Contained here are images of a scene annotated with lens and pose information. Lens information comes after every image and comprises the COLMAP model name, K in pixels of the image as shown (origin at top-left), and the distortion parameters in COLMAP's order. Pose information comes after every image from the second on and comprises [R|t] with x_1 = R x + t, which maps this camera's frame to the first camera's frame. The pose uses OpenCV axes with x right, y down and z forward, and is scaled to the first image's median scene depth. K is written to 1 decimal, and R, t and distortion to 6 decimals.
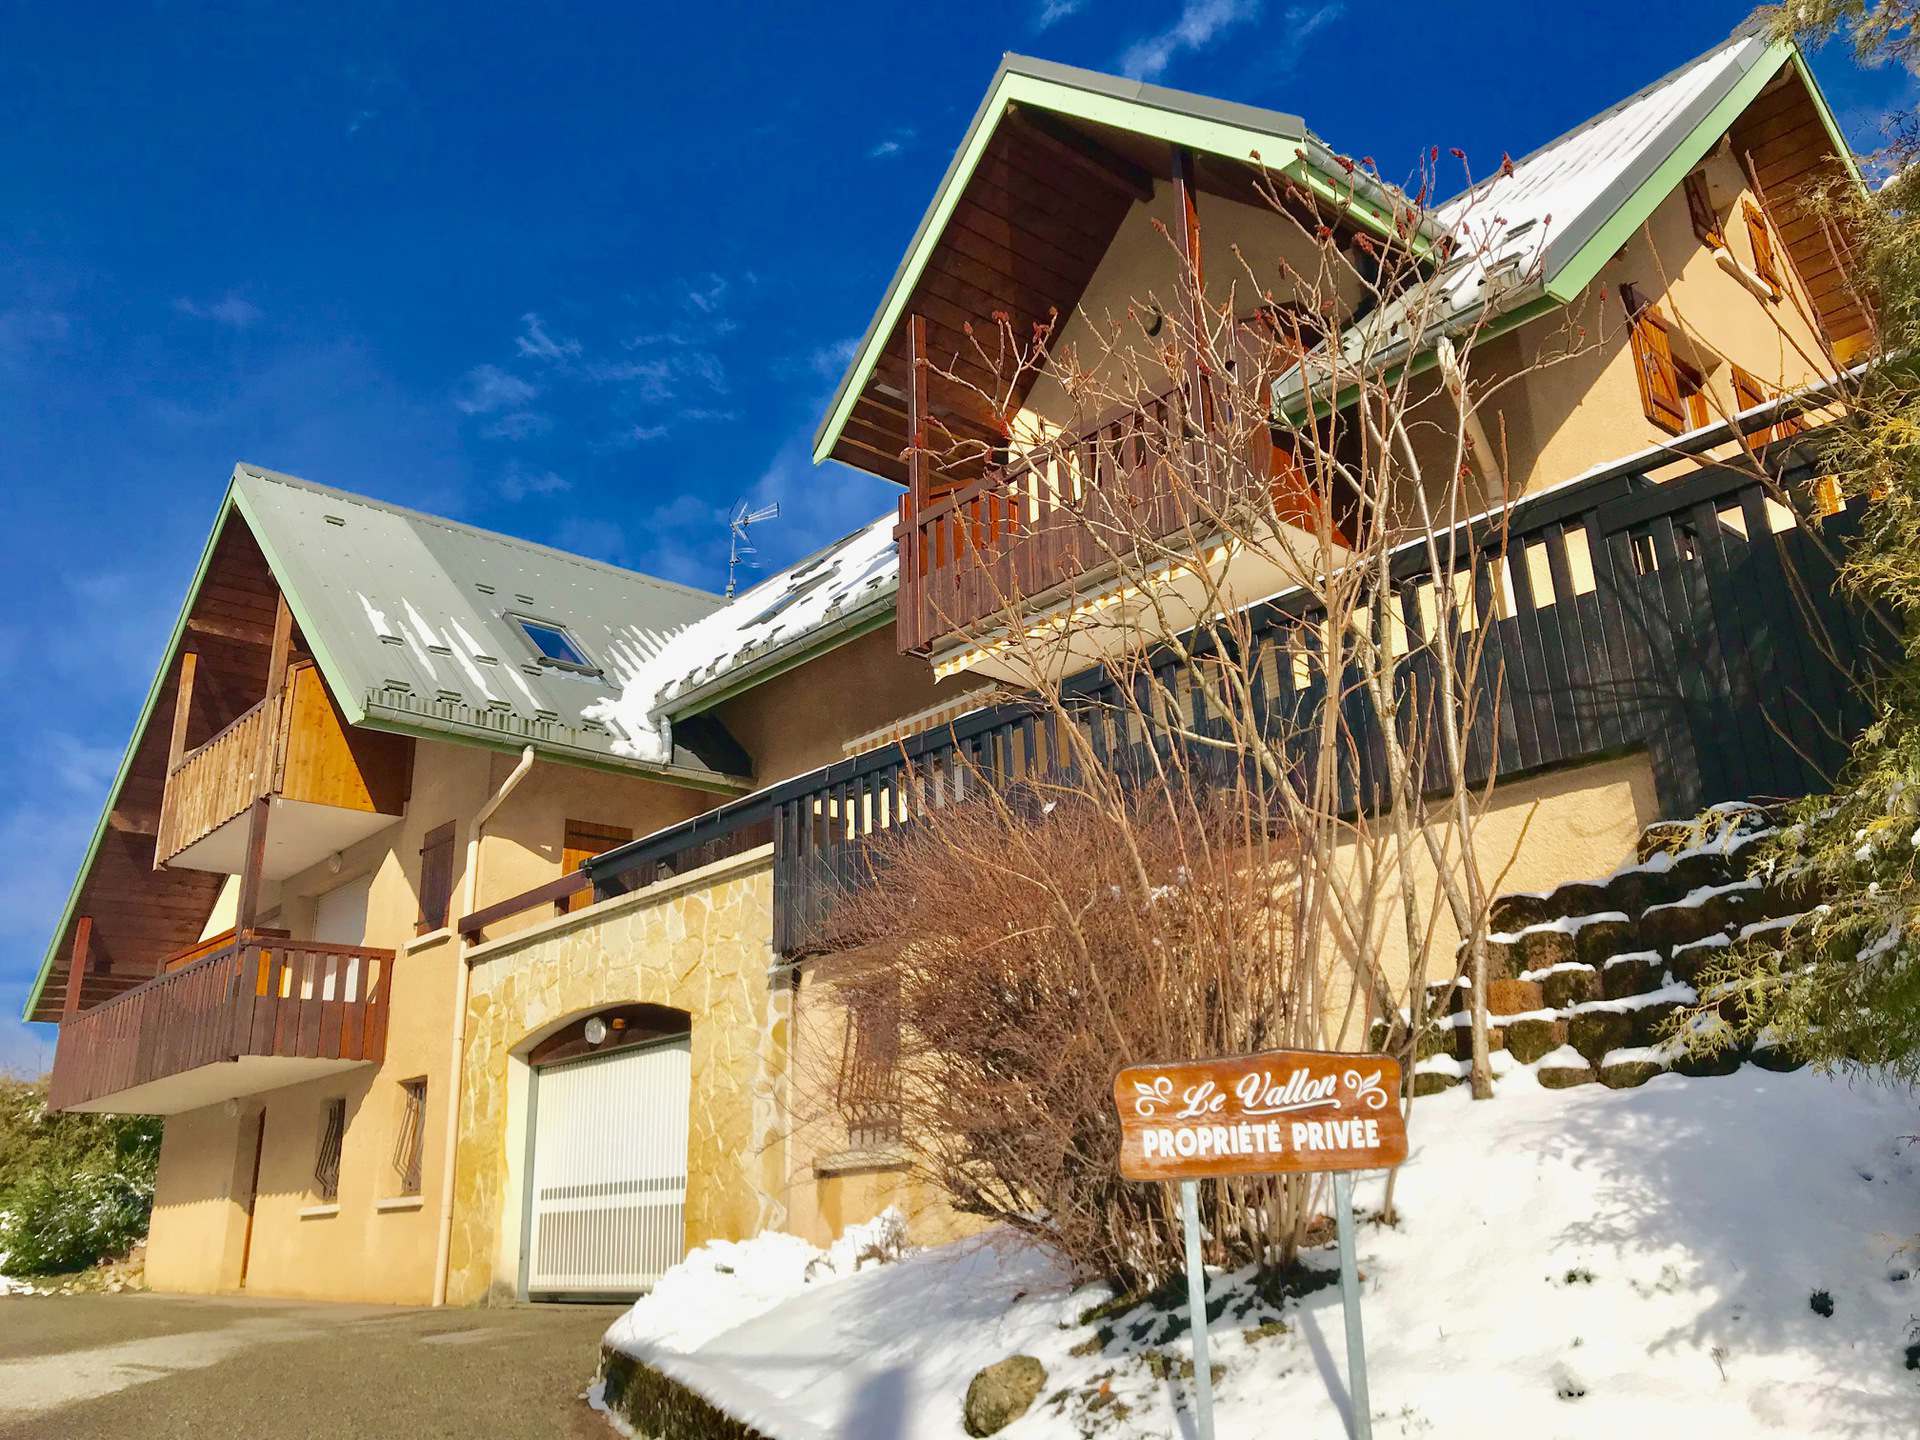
lens RADIAL K [[1568.7, 0, 960.0], [0, 1568.7, 720.0], [0, 0, 1]] dist [0.082976, -0.105672]
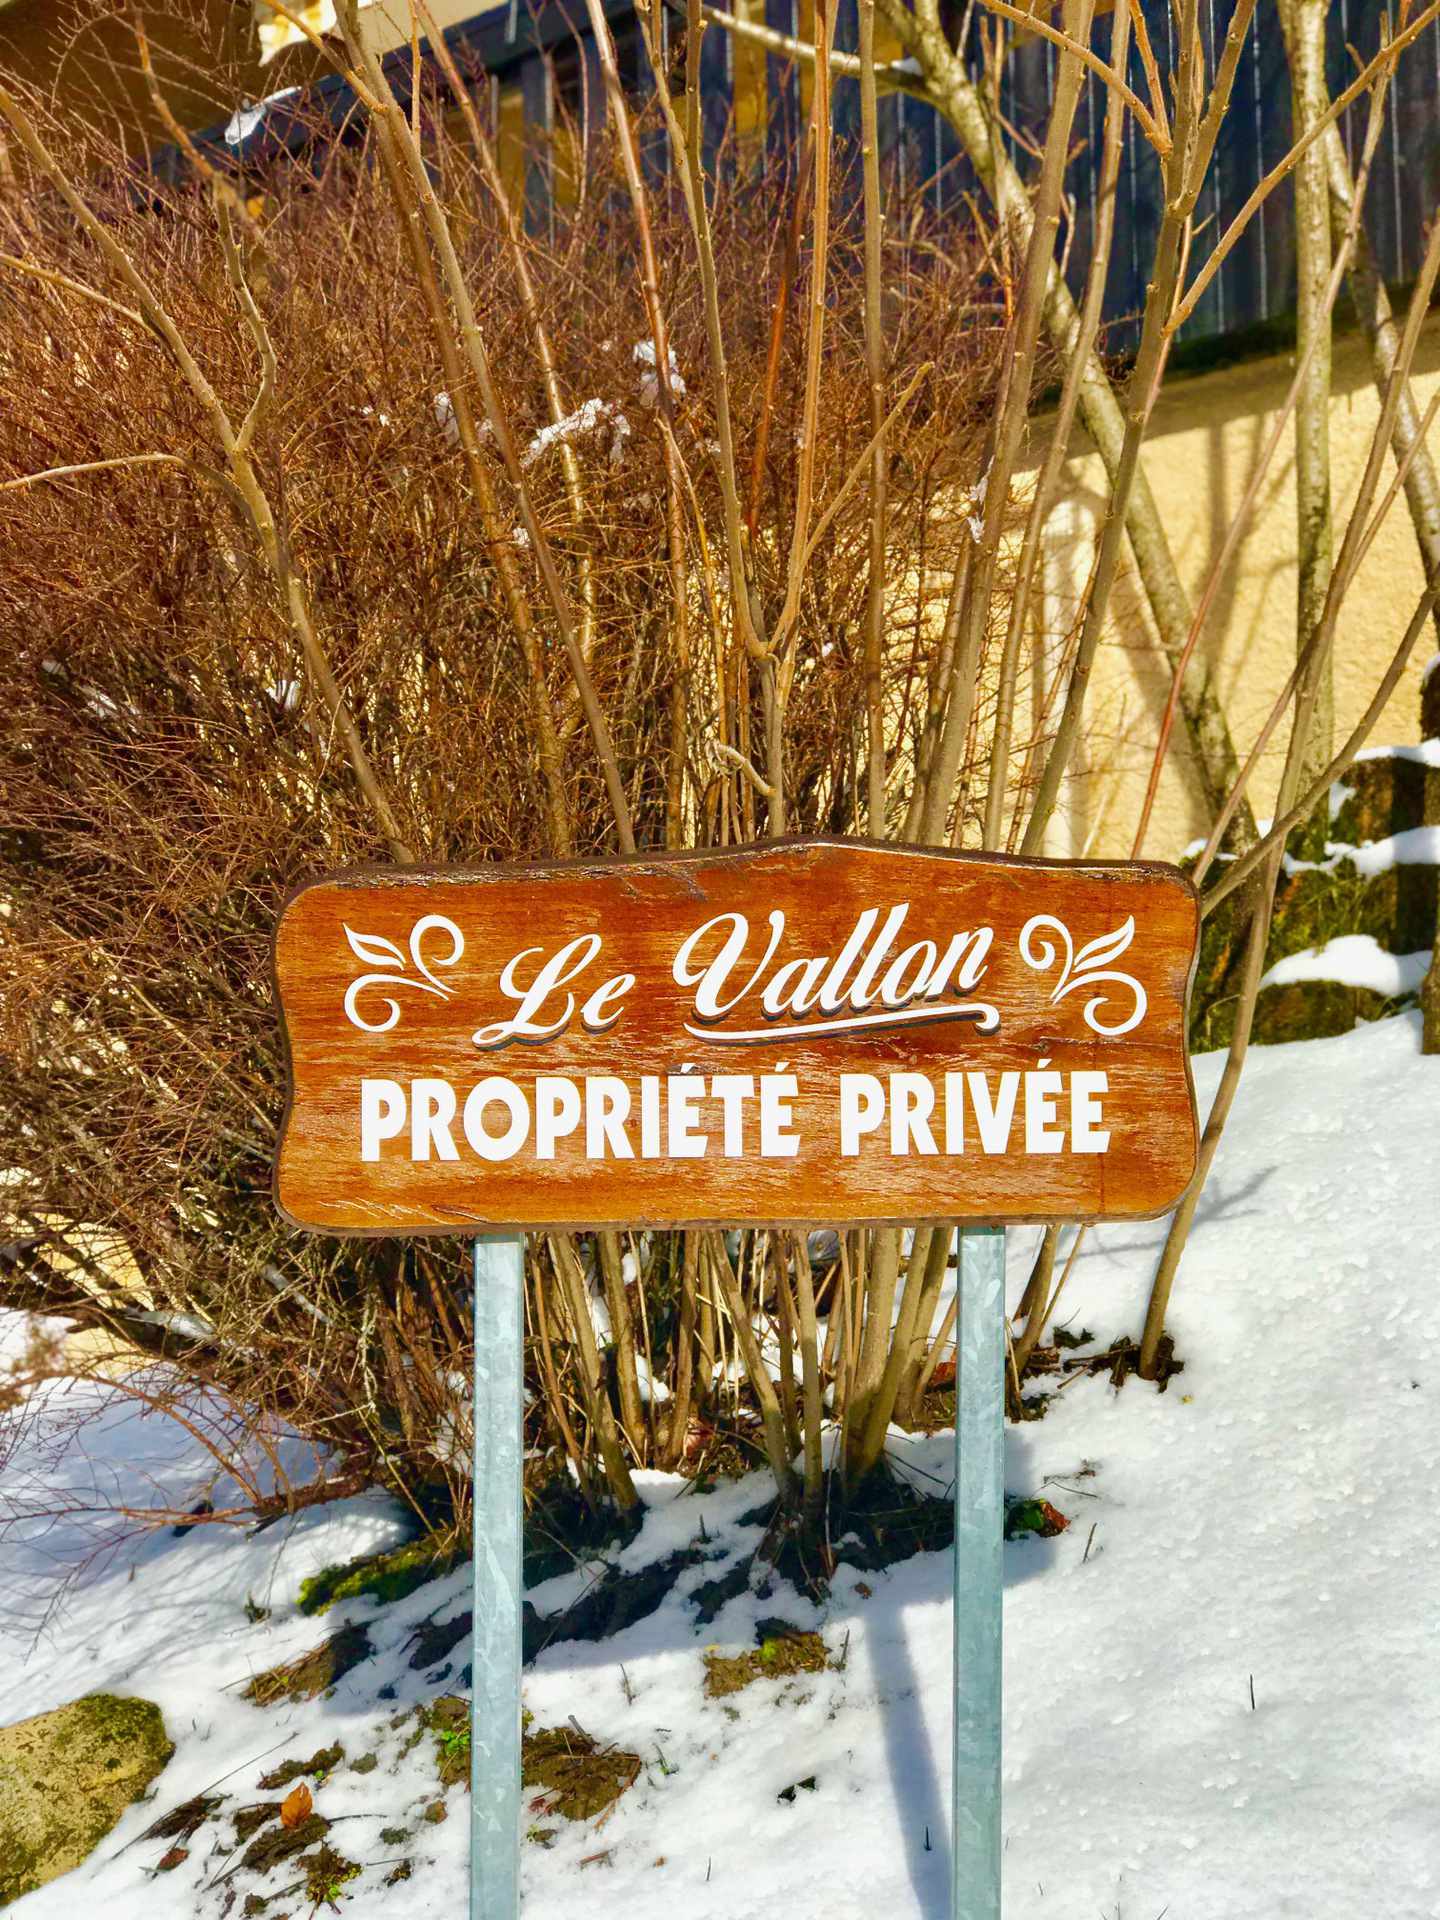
lens RADIAL K [[3091.0, 0, 720.0], [0, 3091.0, 960.0], [0, 0, 1]] dist [0.125106, -0.013960]
pose [[0.996004, 0.043326, 0.078096, 0.123038], [-0.057669, 0.979705, 0.191970, 0.105409], [-0.068194, -0.195707, 0.978289, 0.366955]]
